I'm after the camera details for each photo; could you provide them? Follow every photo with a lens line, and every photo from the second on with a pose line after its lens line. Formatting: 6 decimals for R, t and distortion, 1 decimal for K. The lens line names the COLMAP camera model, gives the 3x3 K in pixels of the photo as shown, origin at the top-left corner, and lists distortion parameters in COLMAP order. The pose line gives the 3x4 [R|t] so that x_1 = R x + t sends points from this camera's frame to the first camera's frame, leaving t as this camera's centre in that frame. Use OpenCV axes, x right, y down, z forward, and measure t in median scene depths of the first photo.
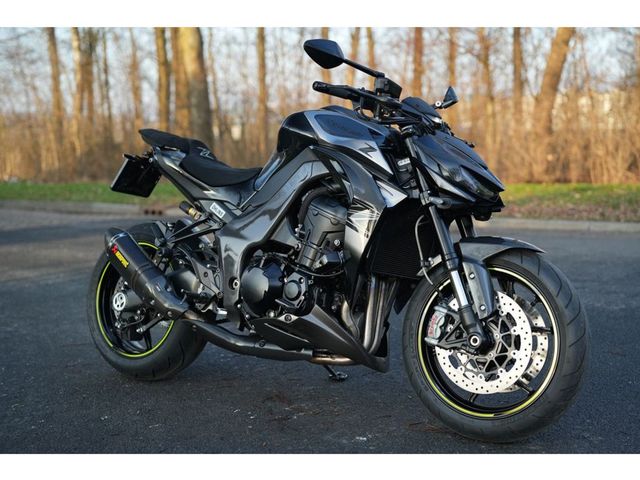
lens RADIAL K [[921.3, 0, 320.0], [0, 921.3, 240.0], [0, 0, 1]] dist [-0.053032, 0.780087]
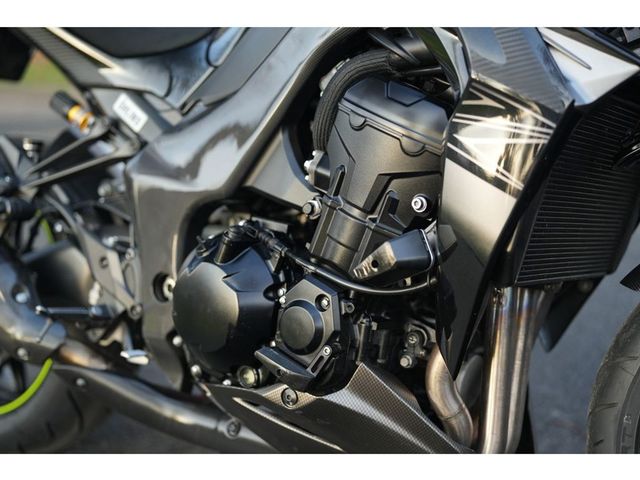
lens RADIAL K [[921.3, 0, 320.0], [0, 921.3, 240.0], [0, 0, 1]] dist [-0.053032, 0.780087]
pose [[0.999619, -0.012930, -0.024396, -0.011472], [0.015943, 0.991694, 0.127624, -0.029253], [0.022543, -0.127965, 0.991523, 0.613773]]
